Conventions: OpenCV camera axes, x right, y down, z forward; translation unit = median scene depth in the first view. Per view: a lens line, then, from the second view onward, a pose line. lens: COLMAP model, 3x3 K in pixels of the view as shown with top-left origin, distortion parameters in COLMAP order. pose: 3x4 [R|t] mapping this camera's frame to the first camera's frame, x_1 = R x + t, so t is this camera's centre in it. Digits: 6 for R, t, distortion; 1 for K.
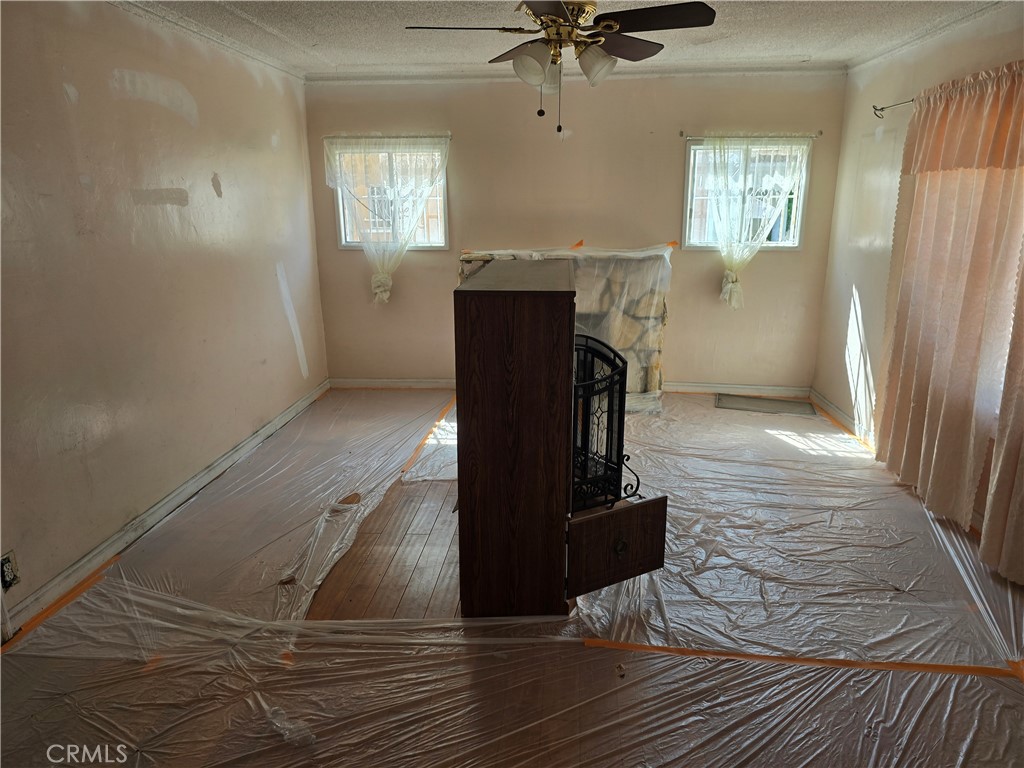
lens RADIAL K [[686.6, 0, 513.0], [0, 686.6, 389.0], [0, 0, 1]] dist [0.006000, -0.008311]
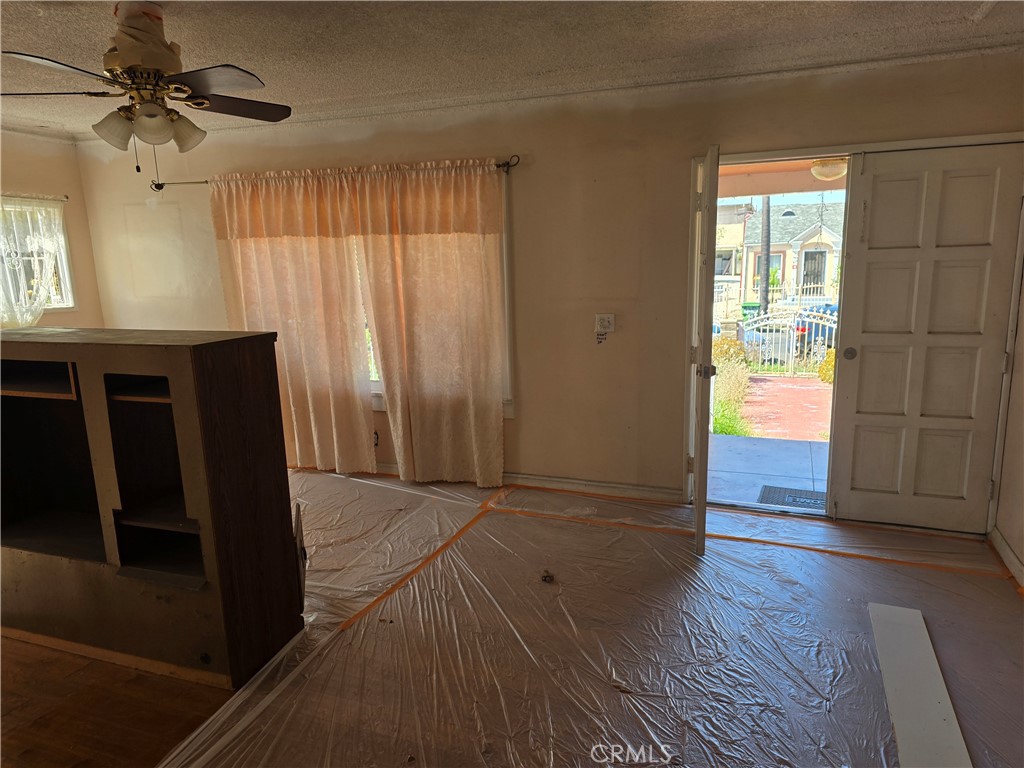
lens RADIAL K [[686.6, 0, 512.8], [0, 686.6, 384.5], [0, 0, 1]] dist [0.006000, -0.008311]
pose [[0.258494, -0.174723, 0.950080, -0.796954], [0.267882, 0.957900, 0.103277, -0.063766], [-0.928127, 0.227812, 0.294417, 0.280937]]
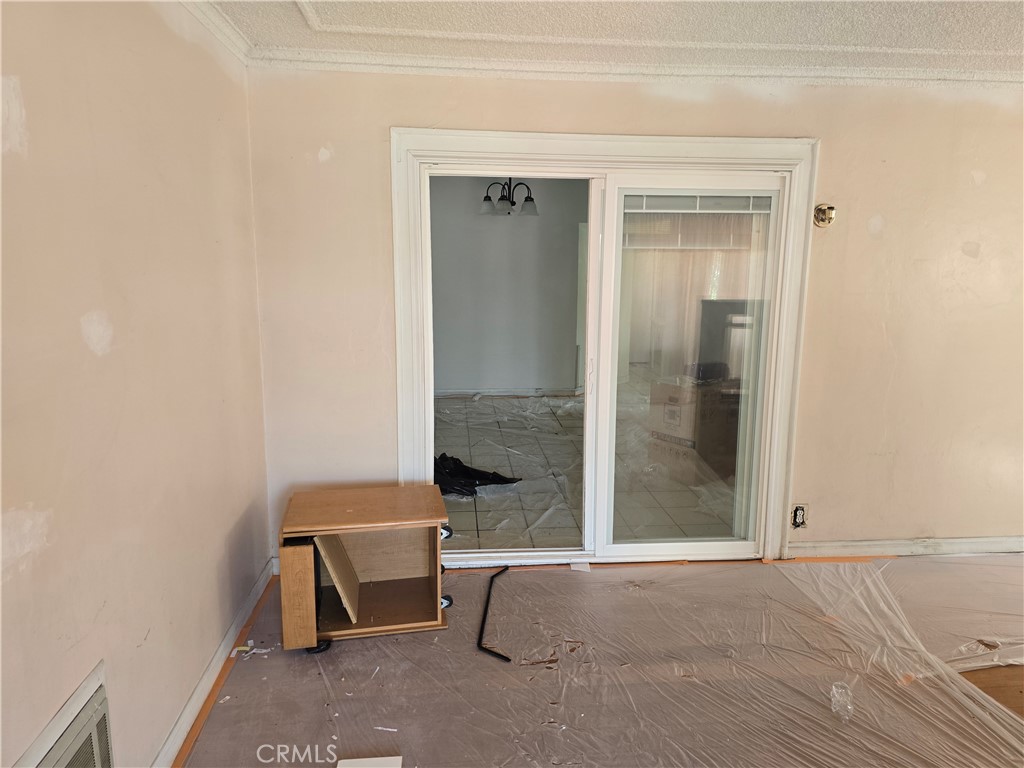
lens RADIAL K [[686.6, 0, 512.2], [0, 686.6, 383.2], [0, 0, 1]] dist [0.006000, -0.008311]
pose [[0.172317, 0.186831, -0.967161, 0.488322], [-0.265283, 0.954374, 0.137095, -0.035296], [0.948647, 0.232947, 0.214018, 0.060860]]
